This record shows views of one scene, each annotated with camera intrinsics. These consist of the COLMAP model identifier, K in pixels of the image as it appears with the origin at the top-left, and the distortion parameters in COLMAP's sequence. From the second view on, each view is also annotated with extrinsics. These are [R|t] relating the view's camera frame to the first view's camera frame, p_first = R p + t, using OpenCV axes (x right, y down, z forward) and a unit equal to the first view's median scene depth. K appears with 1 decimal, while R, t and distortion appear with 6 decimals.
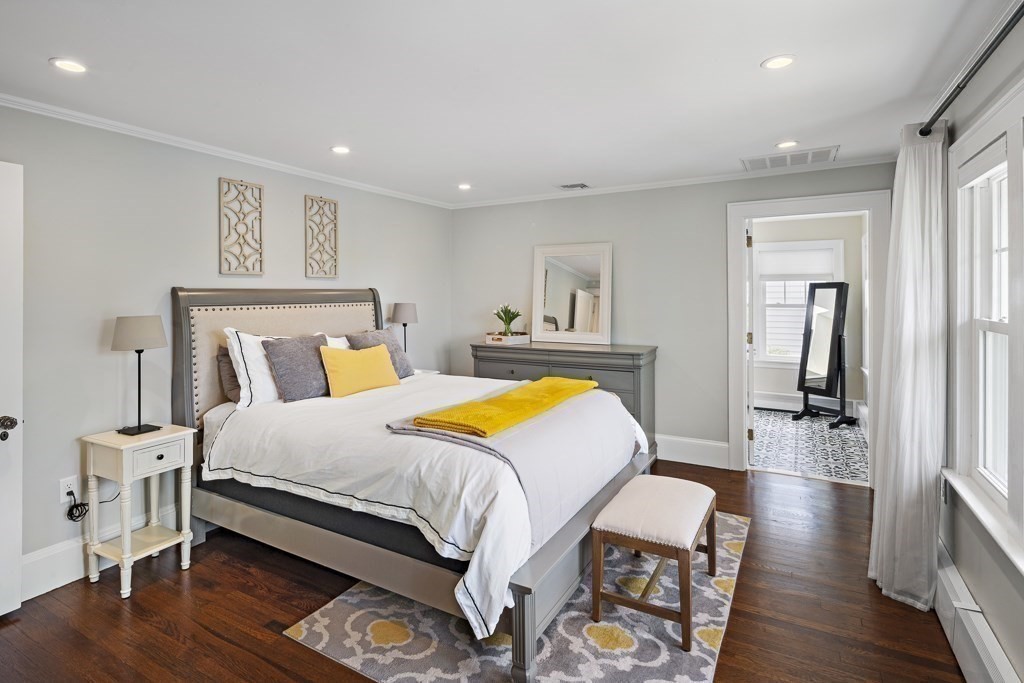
lens RADIAL K [[503.1, 0, 493.7], [0, 503.1, 294.7], [0, 0, 1]] dist [-0.000112, 0.000054]
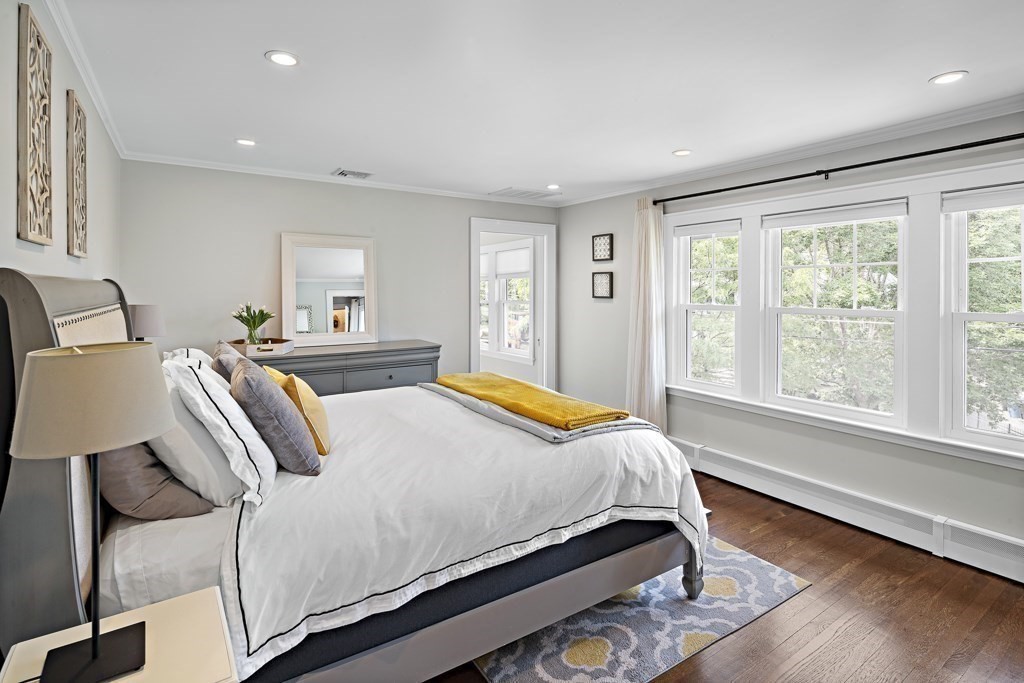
lens RADIAL K [[503.1, 0, 493.7], [0, 503.1, 294.7], [0, 0, 1]] dist [-0.000112, 0.000054]
pose [[0.461597, -0.001364, 0.887089, -0.999046], [-0.003648, 0.999987, 0.003436, 0.003990], [-0.887082, -0.004822, 0.461586, 0.650563]]
